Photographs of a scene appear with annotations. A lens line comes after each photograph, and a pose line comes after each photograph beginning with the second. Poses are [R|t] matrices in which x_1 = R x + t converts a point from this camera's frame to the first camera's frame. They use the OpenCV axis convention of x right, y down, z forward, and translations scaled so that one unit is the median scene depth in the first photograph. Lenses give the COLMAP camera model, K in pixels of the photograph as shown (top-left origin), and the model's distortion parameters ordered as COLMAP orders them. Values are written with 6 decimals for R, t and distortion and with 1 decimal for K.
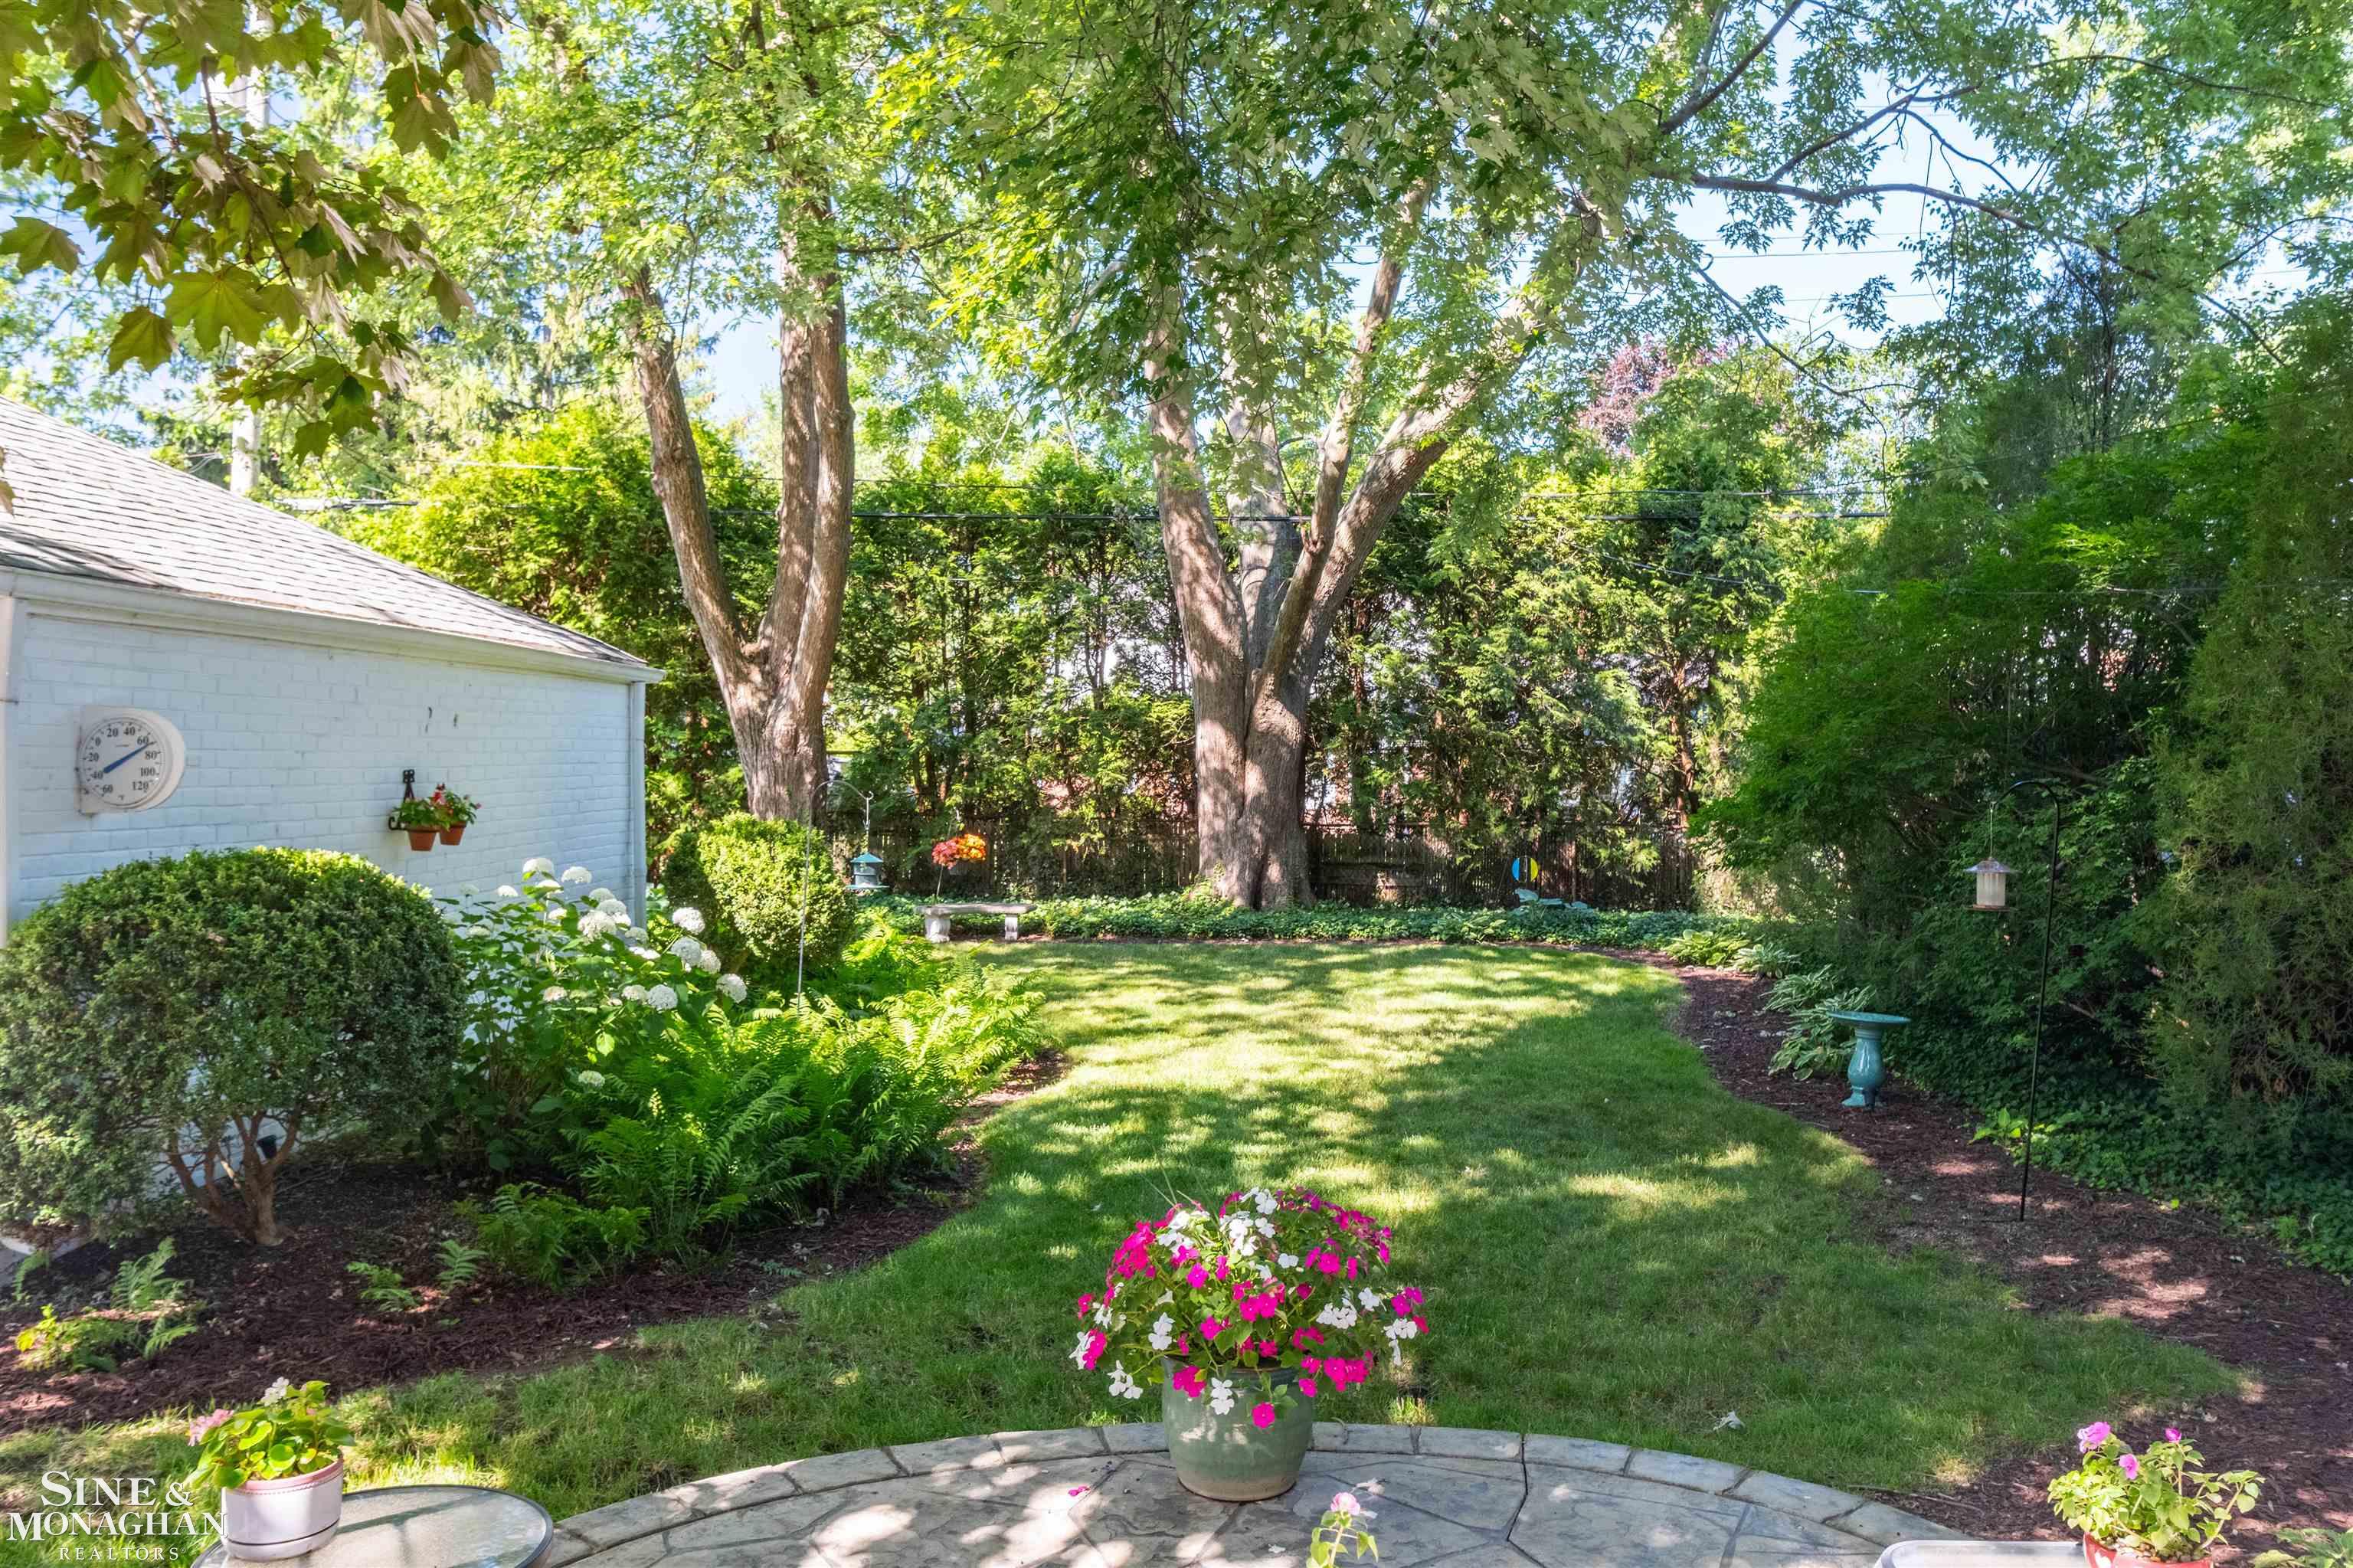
lens RADIAL K [[1764.1, 0, 1155.4], [0, 1764.1, 754.1], [0, 0, 1]] dist [0.014738, -0.003556]
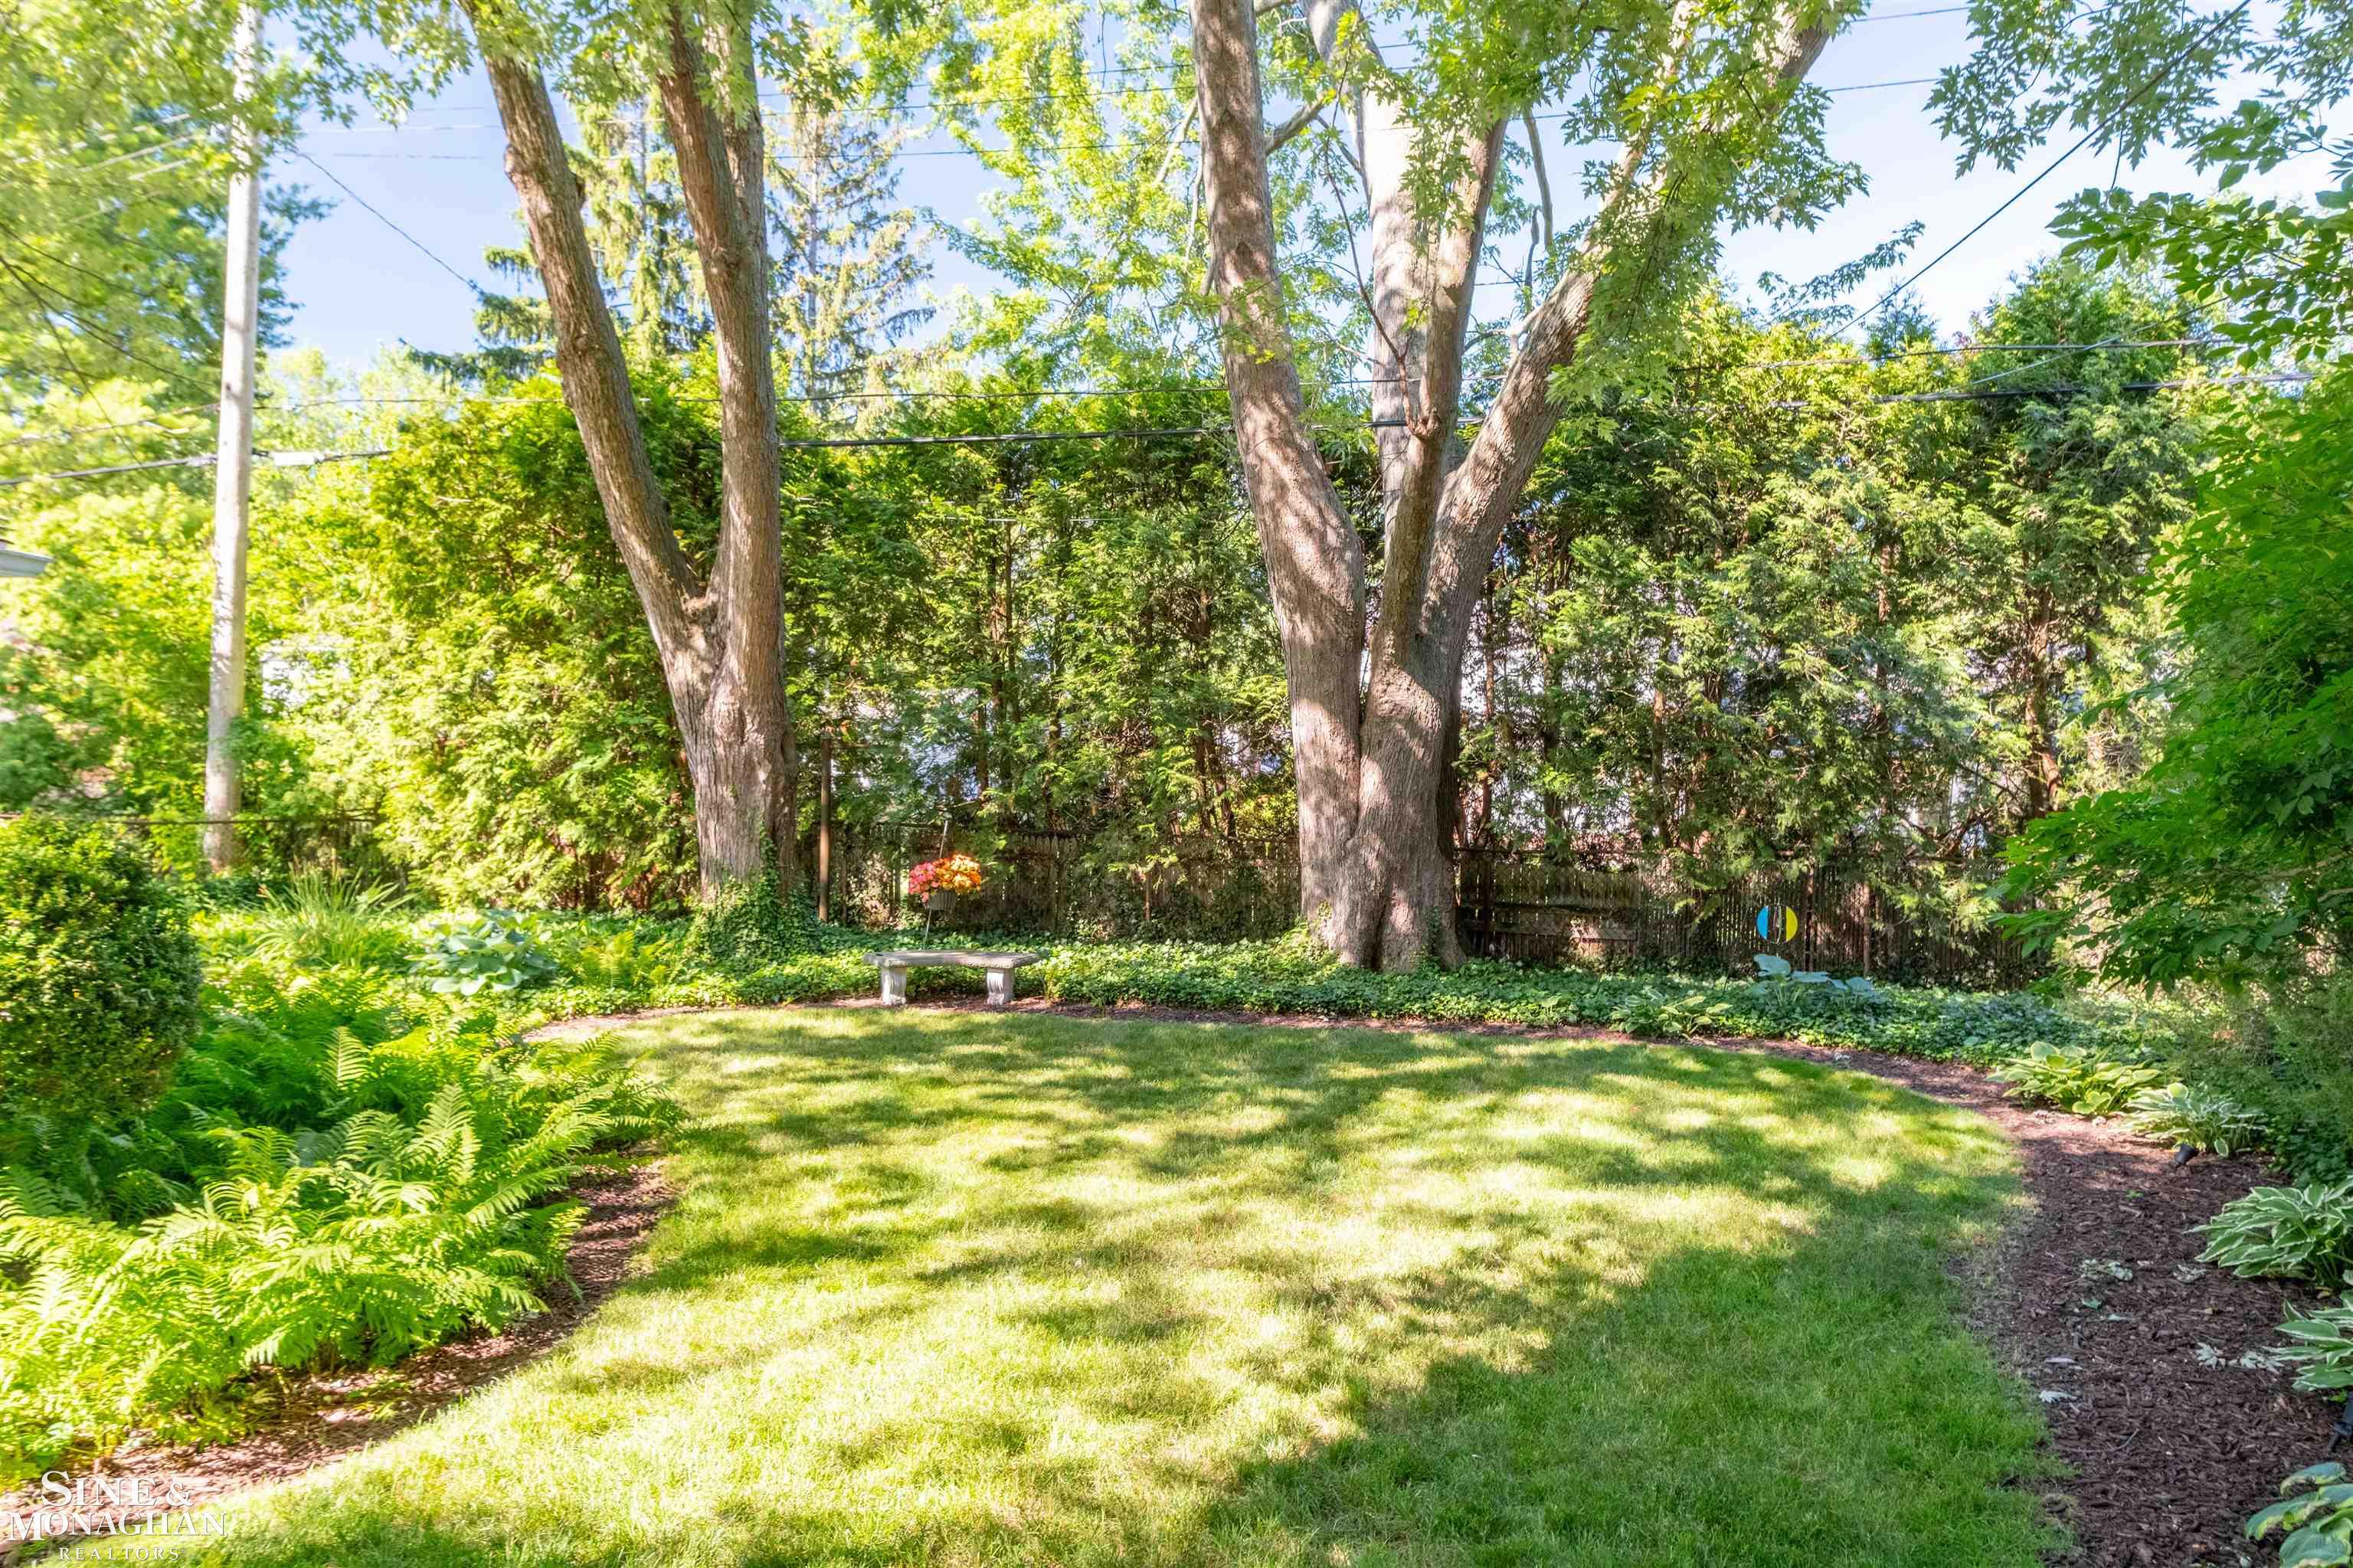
lens RADIAL K [[1589.1, 0, 1164.8], [0, 1589.1, 780.1], [0, 0, 1]] dist [-0.003065, -0.000913]
pose [[0.974533, 0.008525, -0.224080, 0.120140], [-0.008498, 0.999963, 0.001087, 0.013056], [0.224081, 0.000845, 0.974570, 0.373684]]
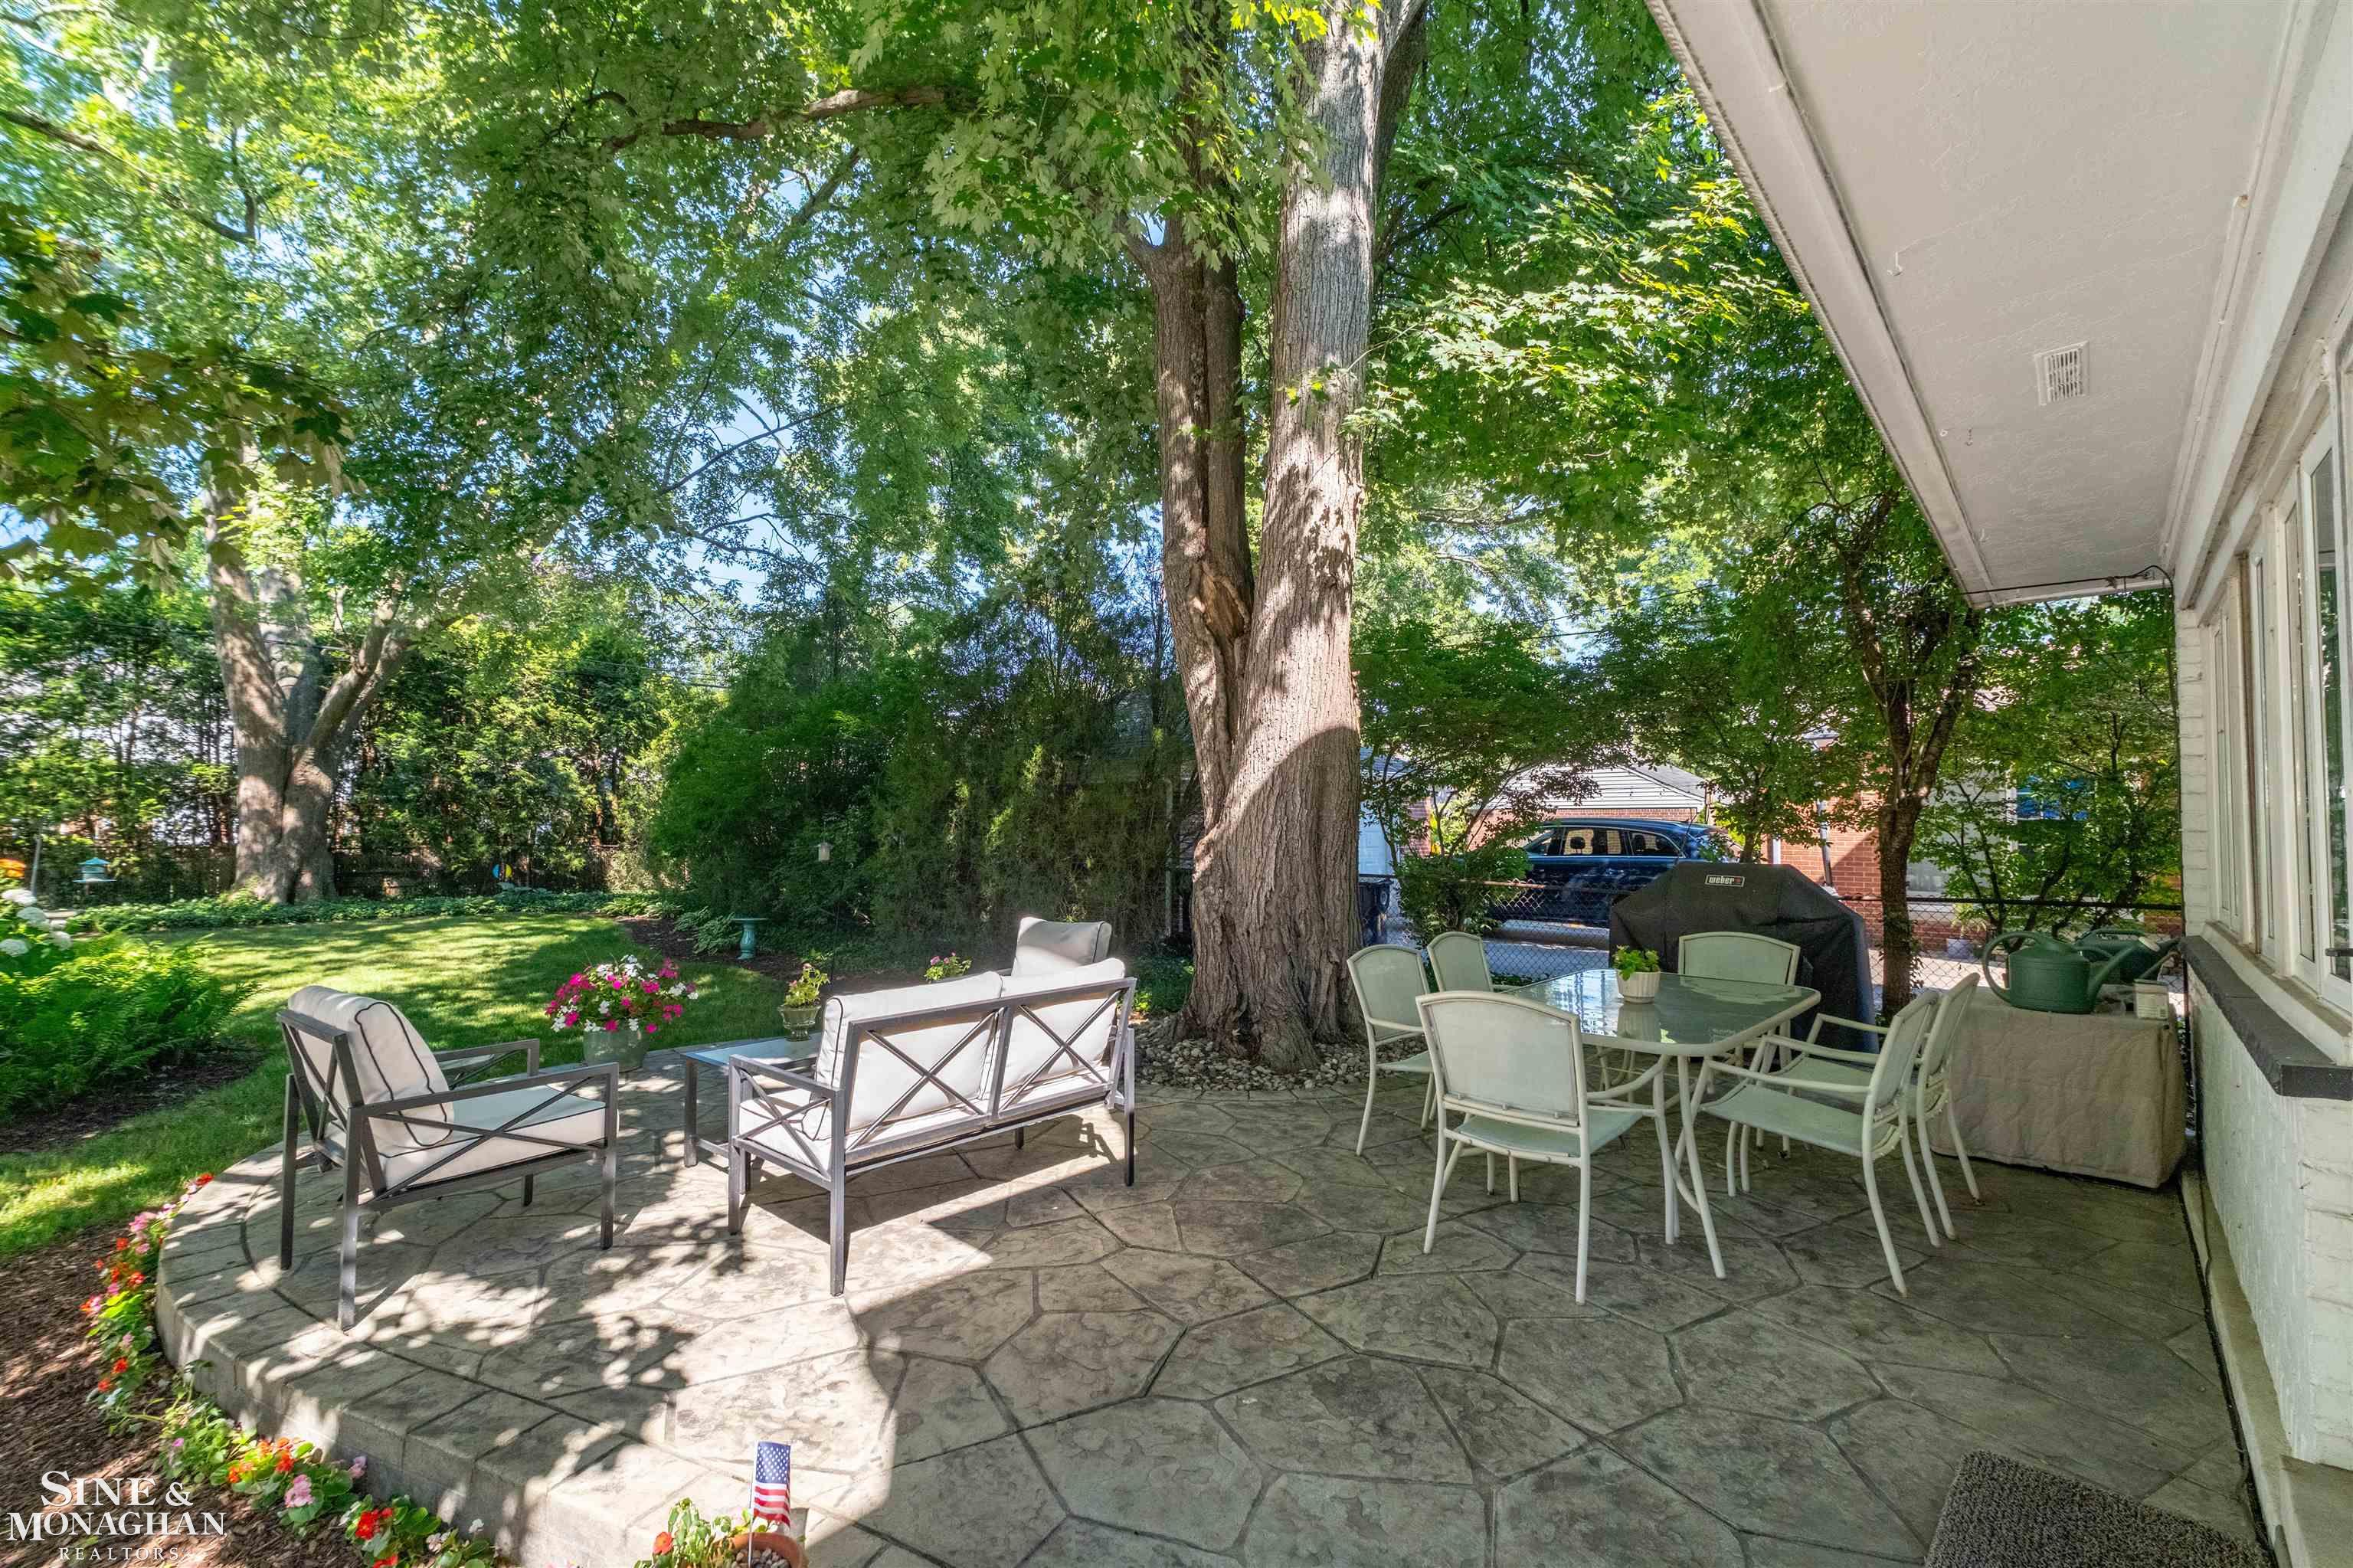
lens RADIAL K [[997.3, 0, 1178.2], [0, 997.3, 790.7], [0, 0, 1]] dist [-0.000609, 0.000767]
pose [[0.638608, 0.027063, 0.769056, -0.117284], [-0.010190, 0.999591, -0.026714, 0.006564], [-0.769465, 0.009223, 0.638623, -0.119722]]
